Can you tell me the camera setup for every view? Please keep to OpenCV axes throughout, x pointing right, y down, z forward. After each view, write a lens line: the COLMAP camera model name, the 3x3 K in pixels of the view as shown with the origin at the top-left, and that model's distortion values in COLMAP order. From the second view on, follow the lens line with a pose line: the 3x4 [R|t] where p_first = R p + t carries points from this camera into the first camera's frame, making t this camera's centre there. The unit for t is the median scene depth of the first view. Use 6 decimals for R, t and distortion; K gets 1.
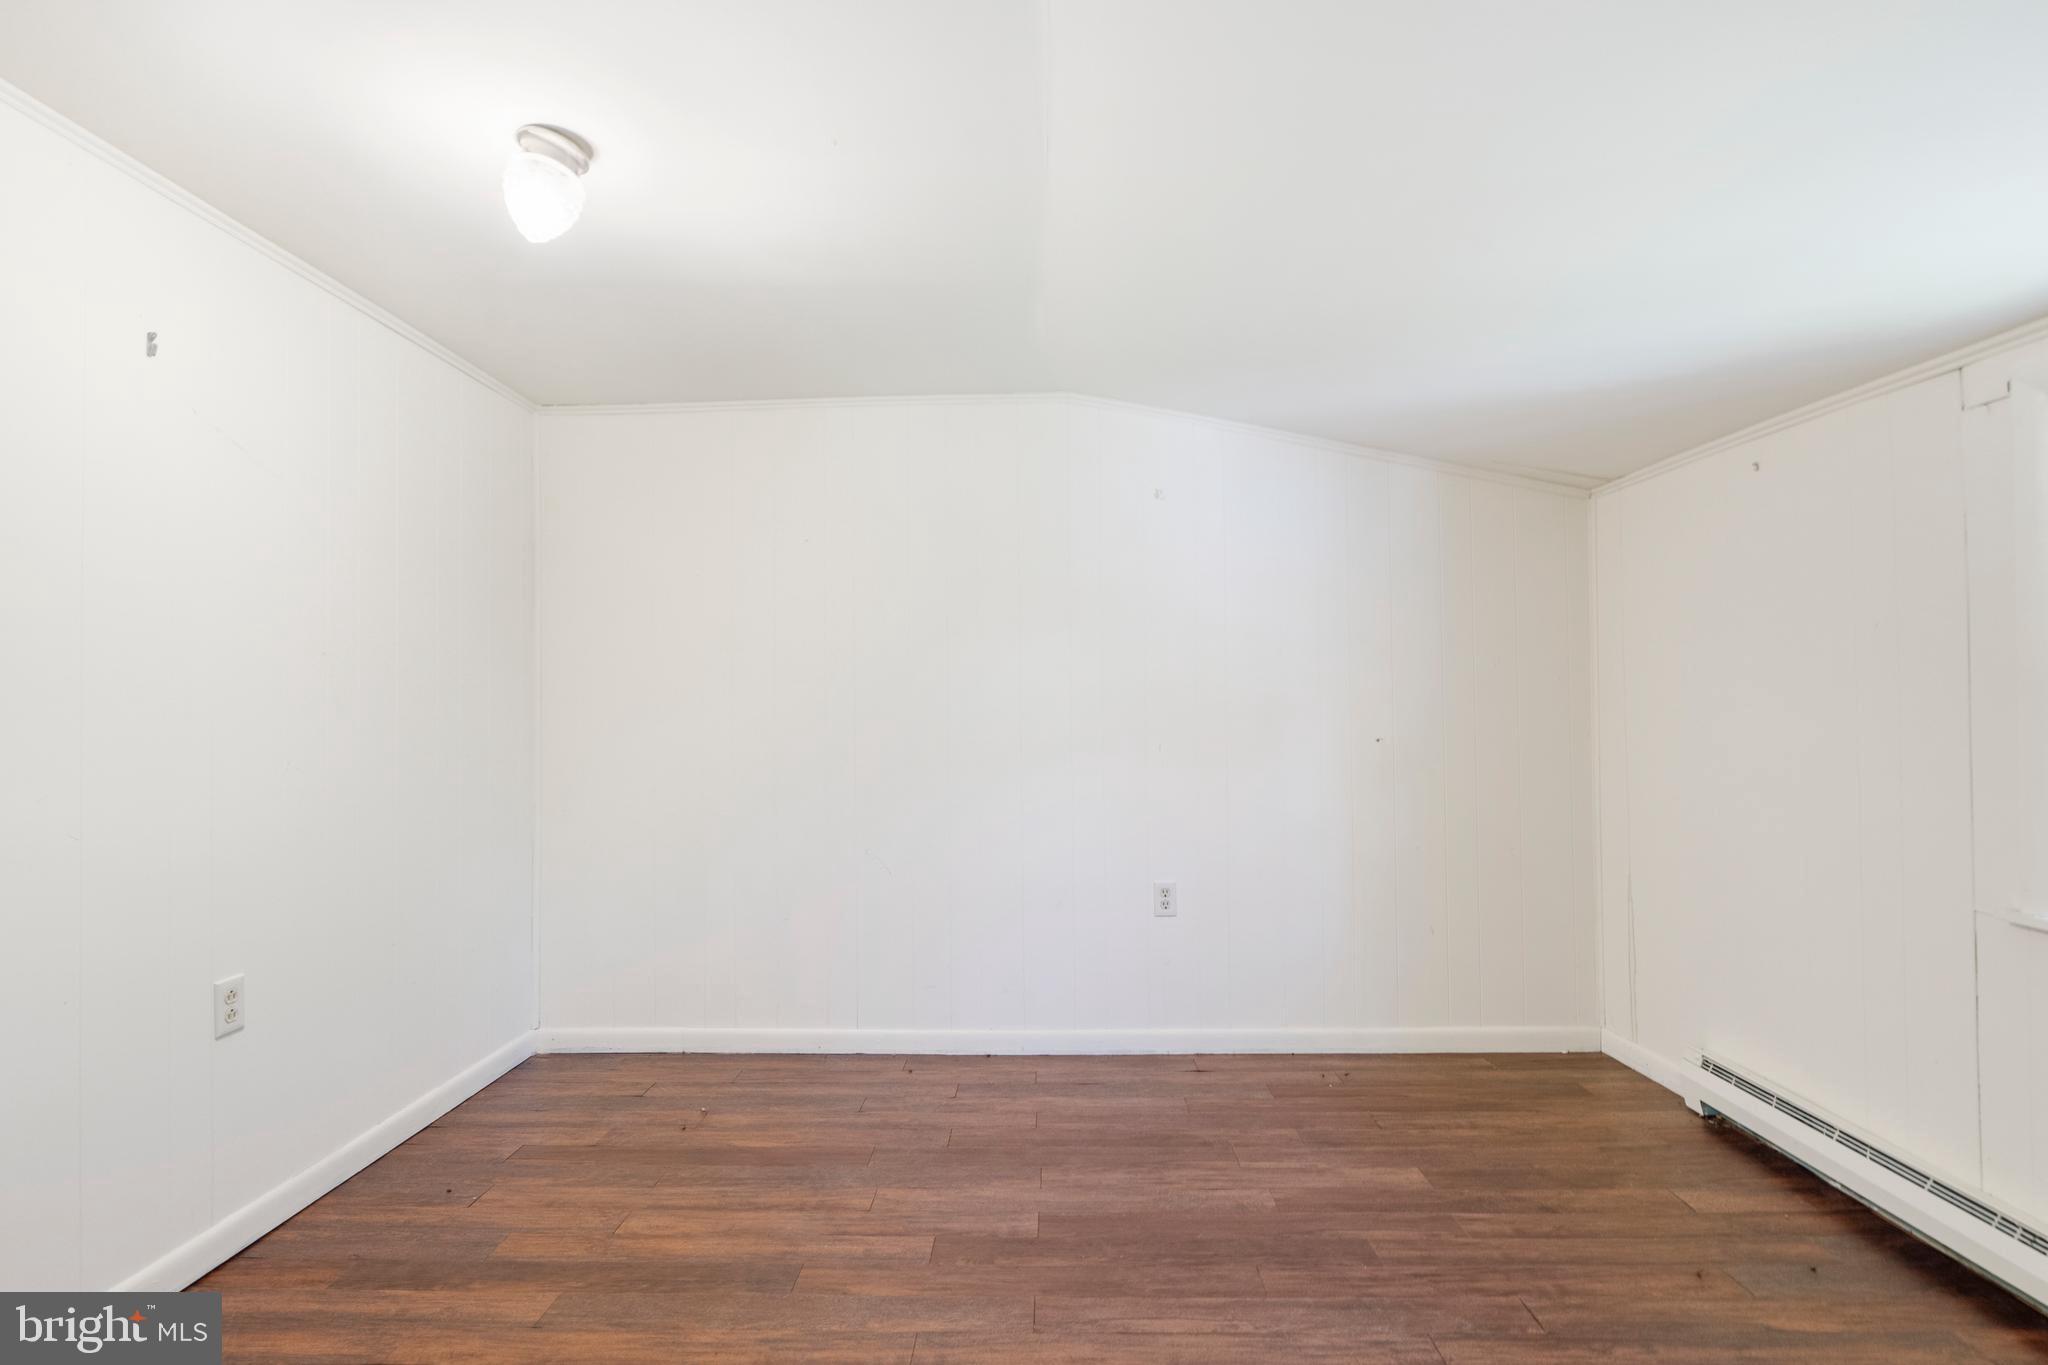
lens RADIAL K [[957.8, 0, 1025.9], [0, 957.8, 682.6], [0, 0, 1]] dist [-0.005658, 0.001385]
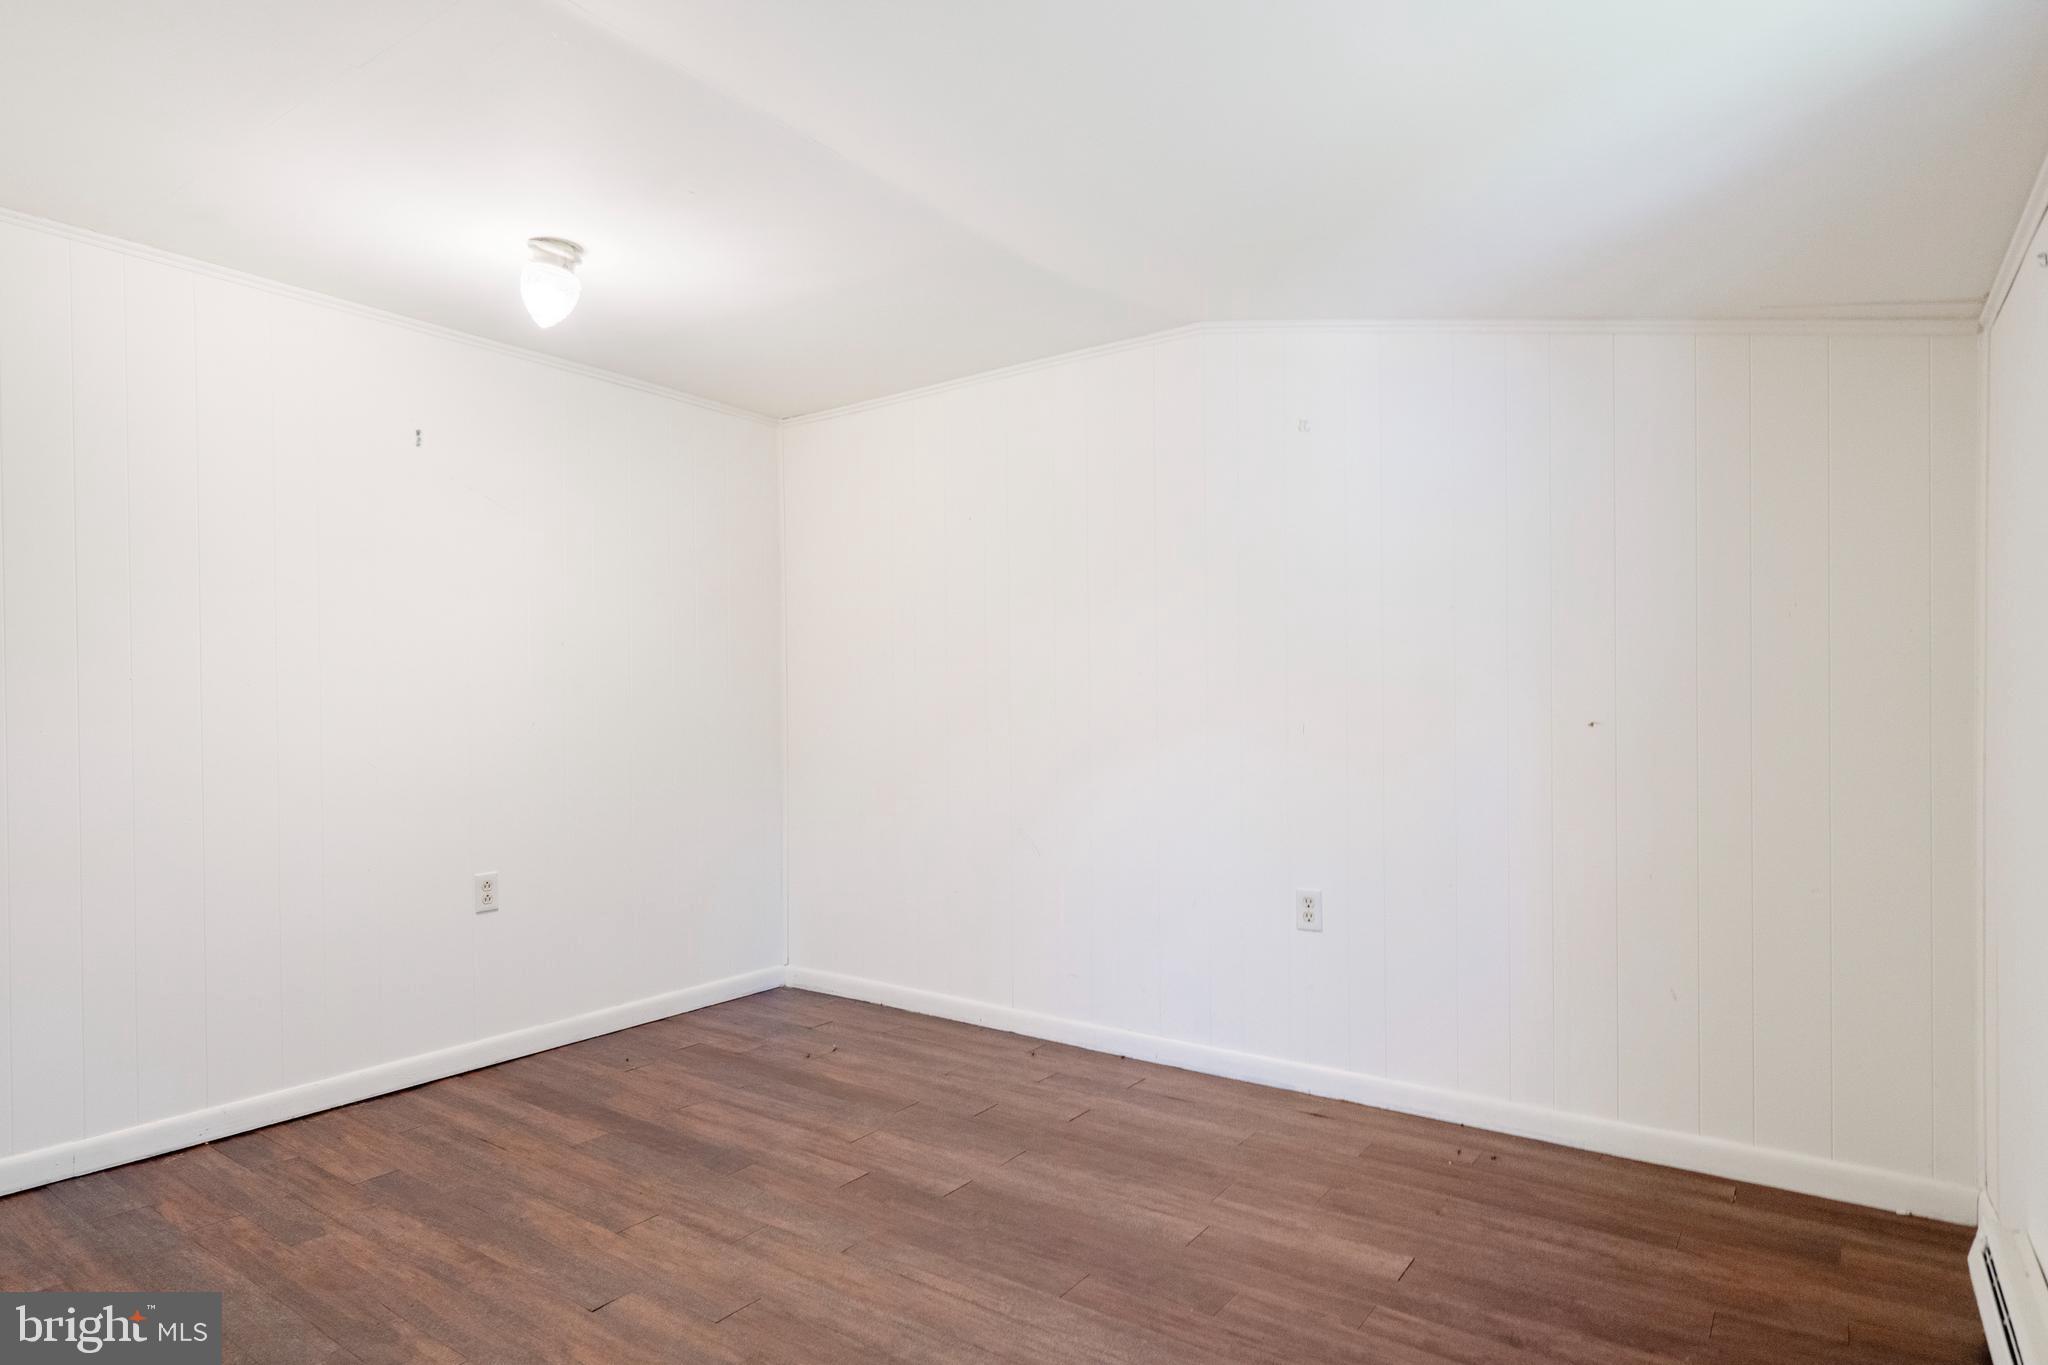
lens RADIAL K [[1158.0, 0, 1022.4], [0, 1158.0, 688.1], [0, 0, 1]] dist [-0.003631, 0.001213]
pose [[0.819972, -0.002973, -0.572396, 0.651188], [0.016050, 0.999713, 0.017799, 0.011751], [0.572178, -0.023781, 0.819784, 0.036082]]
